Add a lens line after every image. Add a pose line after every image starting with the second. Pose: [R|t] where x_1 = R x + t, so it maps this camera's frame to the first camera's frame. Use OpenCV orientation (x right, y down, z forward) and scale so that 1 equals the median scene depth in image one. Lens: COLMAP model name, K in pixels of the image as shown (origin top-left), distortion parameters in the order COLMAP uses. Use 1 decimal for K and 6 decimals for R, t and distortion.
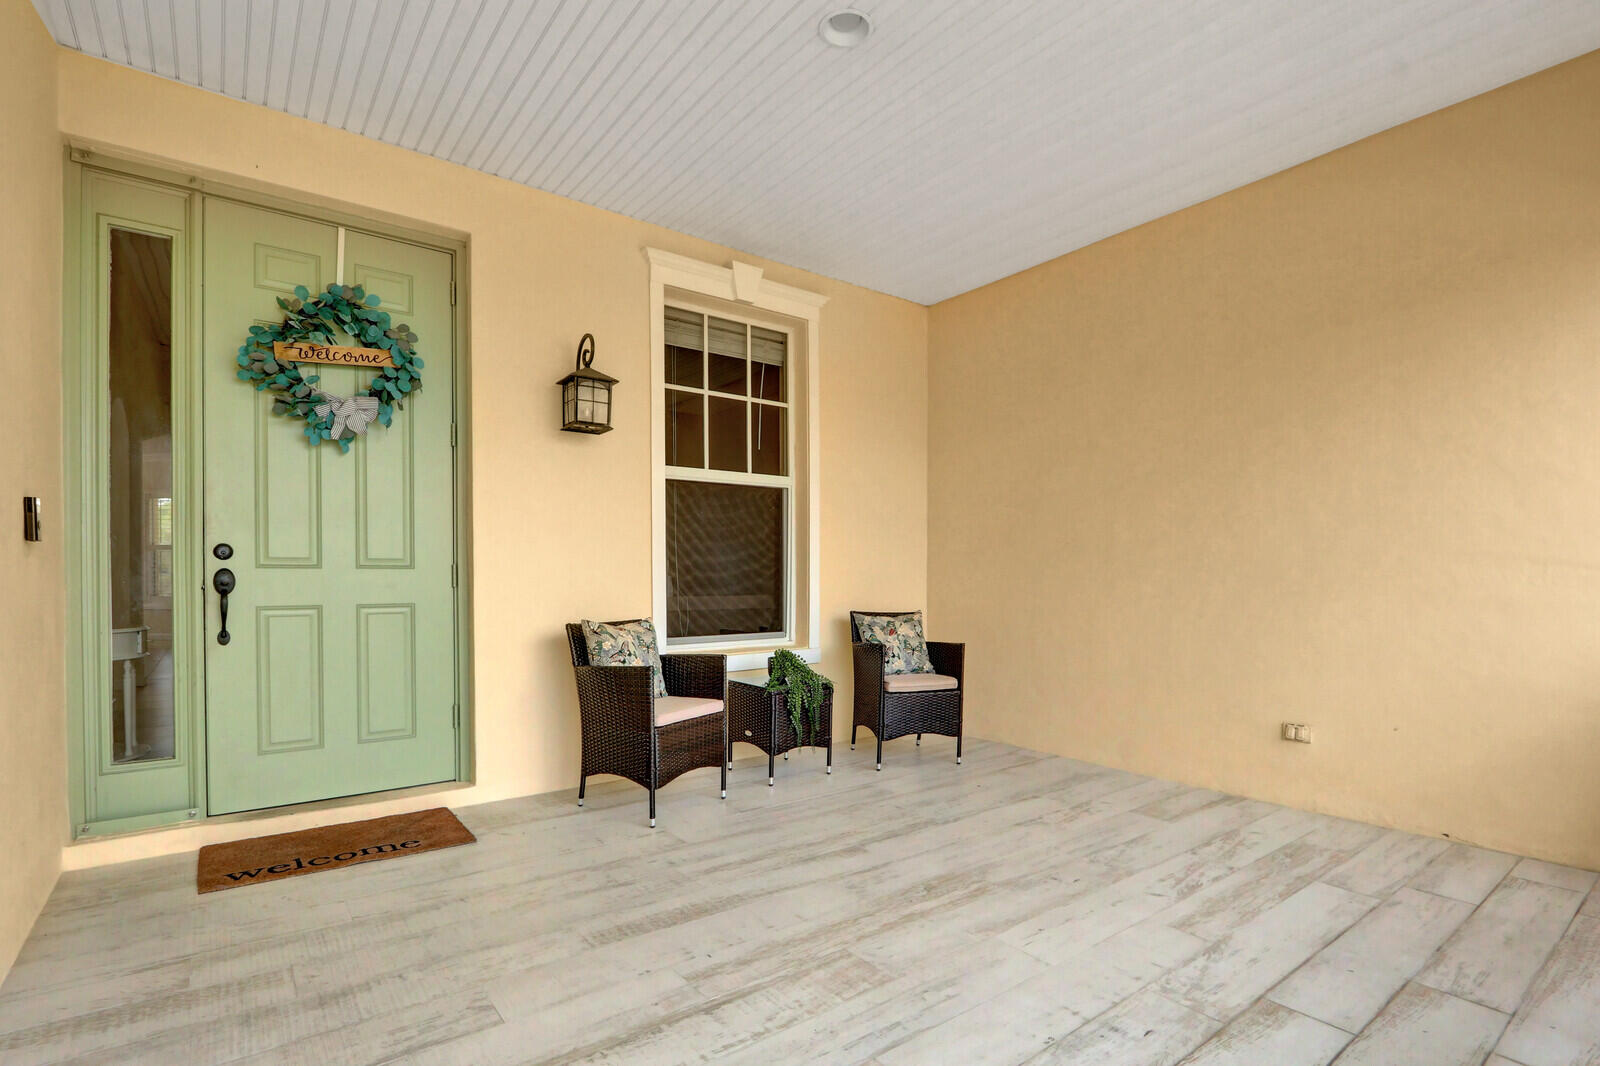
lens RADIAL K [[750.0, 0, 781.6], [0, 750.0, 582.2], [0, 0, 1]] dist [-0.013453, 0.000431]
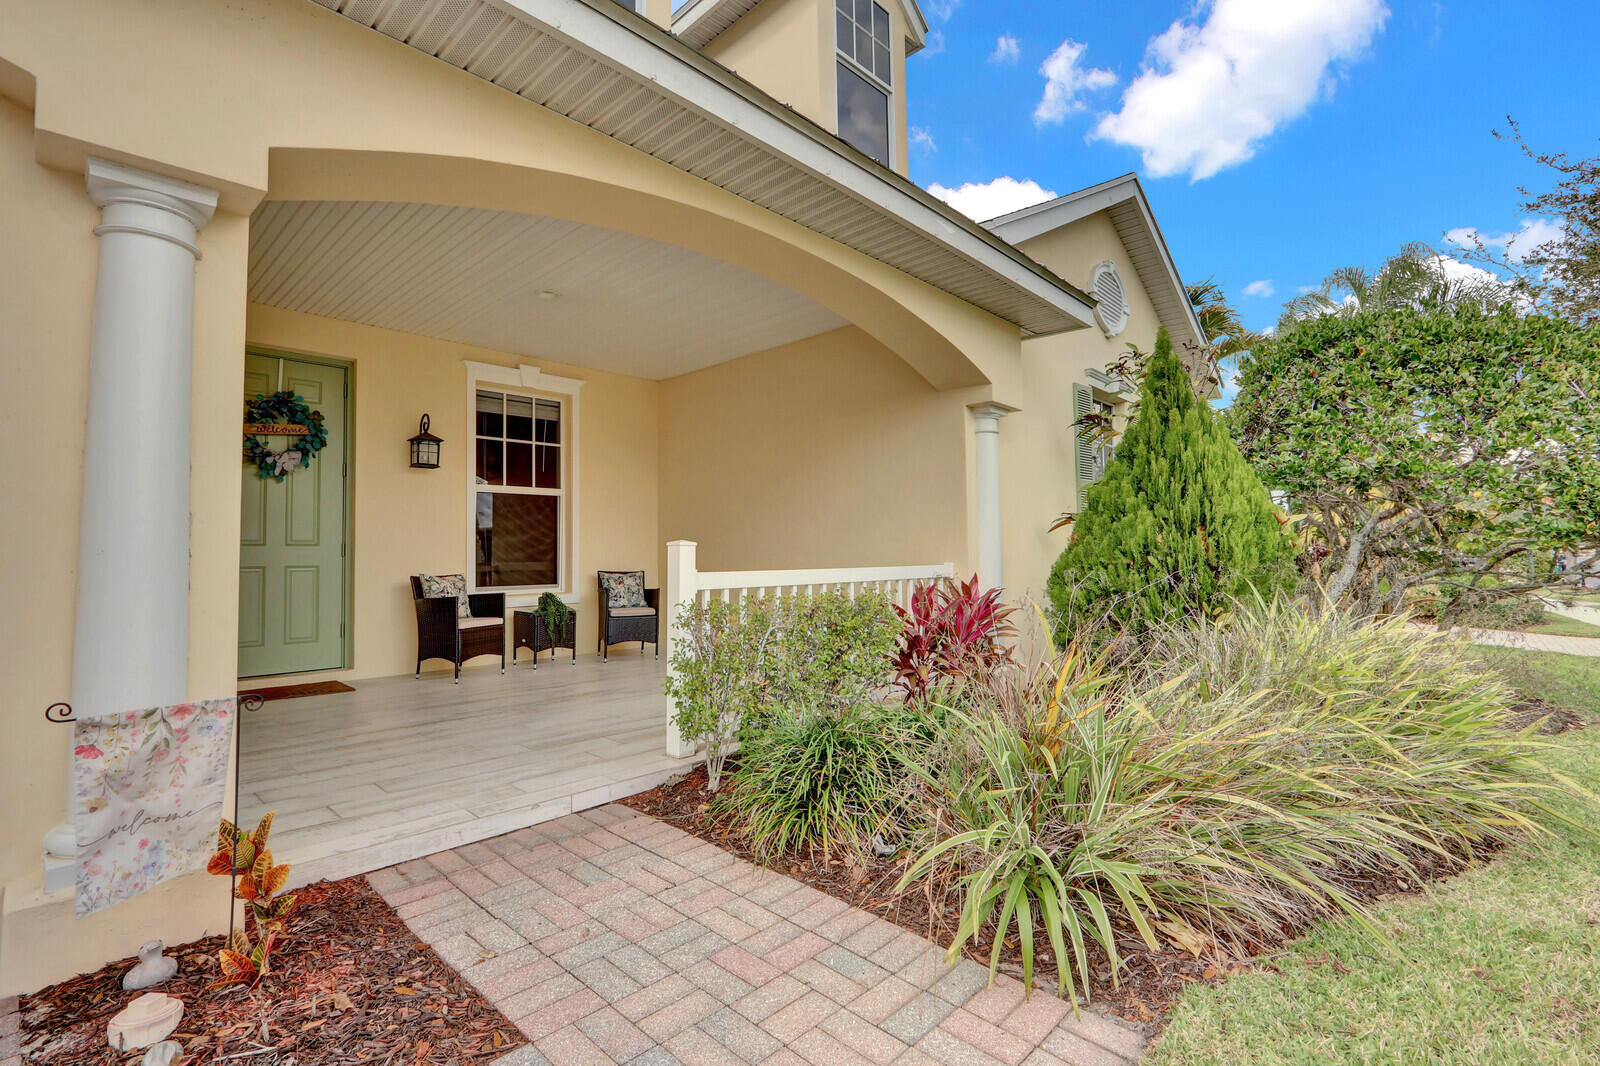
lens RADIAL K [[750.0, 0, 791.6], [0, 750.0, 531.7], [0, 0, 1]] dist [-0.013453, 0.000431]
pose [[0.987003, -0.000827, 0.160697, 0.323306], [0.006811, 0.999304, -0.036688, 0.020426], [-0.160555, 0.037306, 0.986322, -0.910797]]
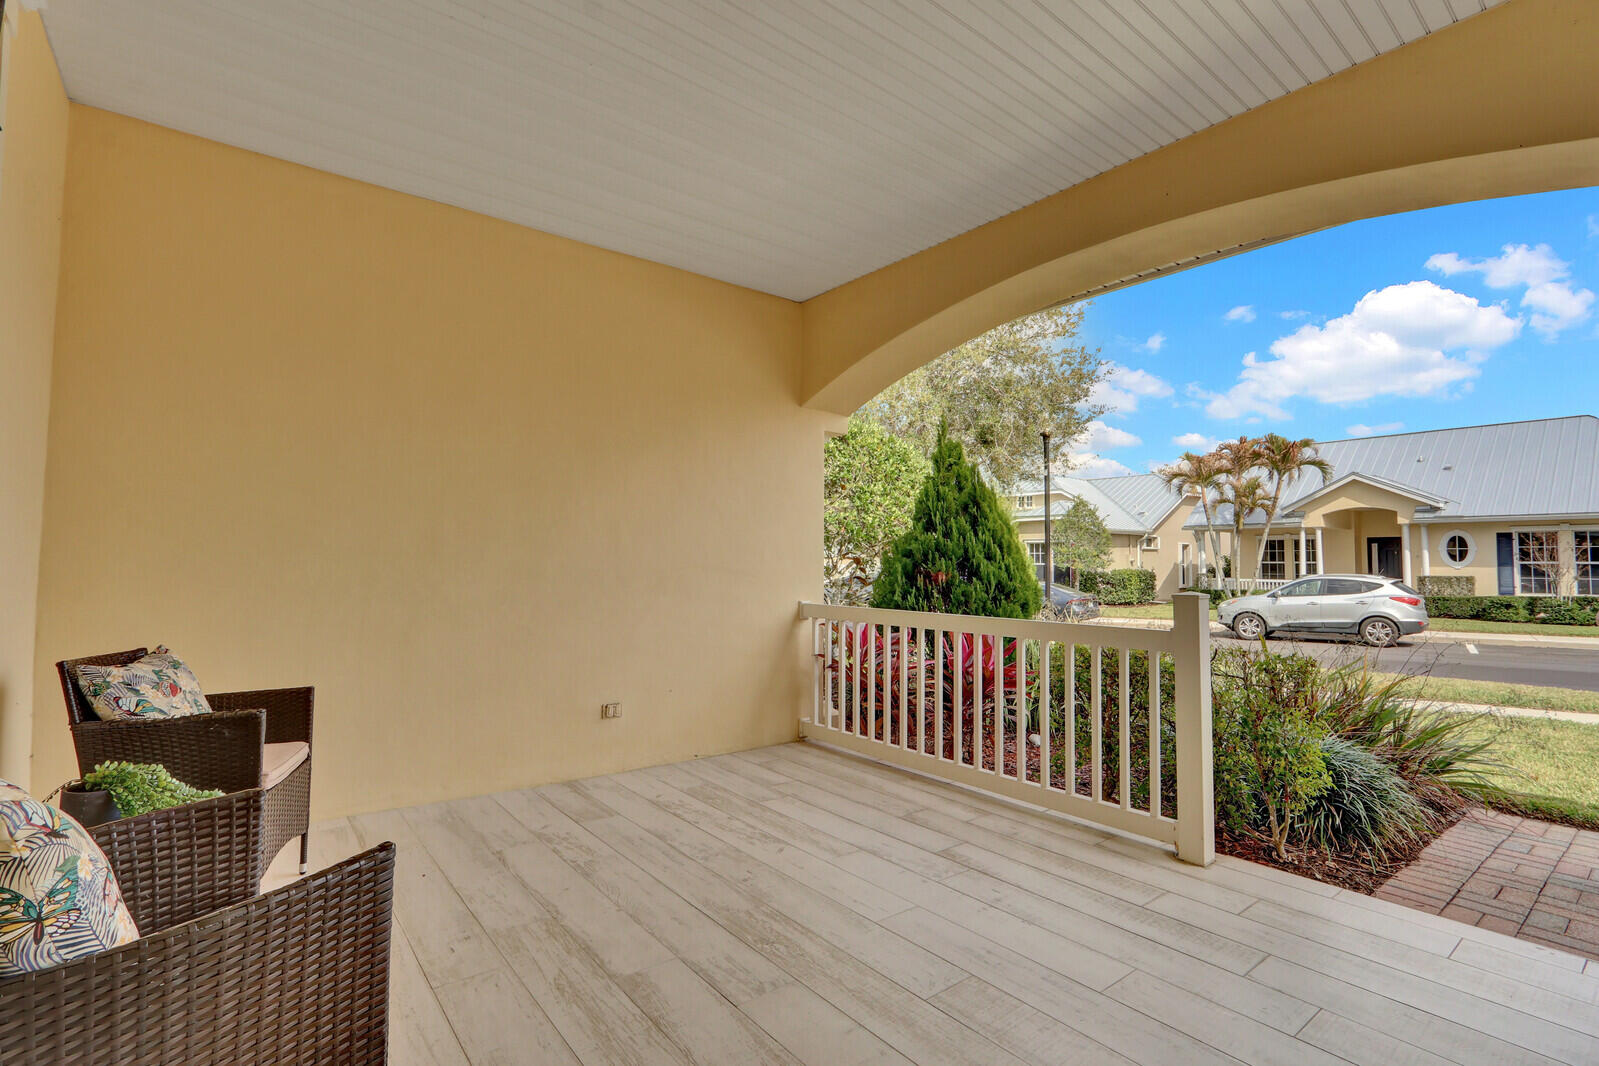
lens RADIAL K [[749.6, 0, 793.0], [0, 749.6, 536.3], [0, 0, 1]] dist [-0.013453, 0.000431]
pose [[-0.038018, 0.037928, 0.998557, -0.522889], [-0.009077, 0.999225, -0.038299, -0.035387], [-0.999236, -0.010520, -0.037644, 0.721816]]
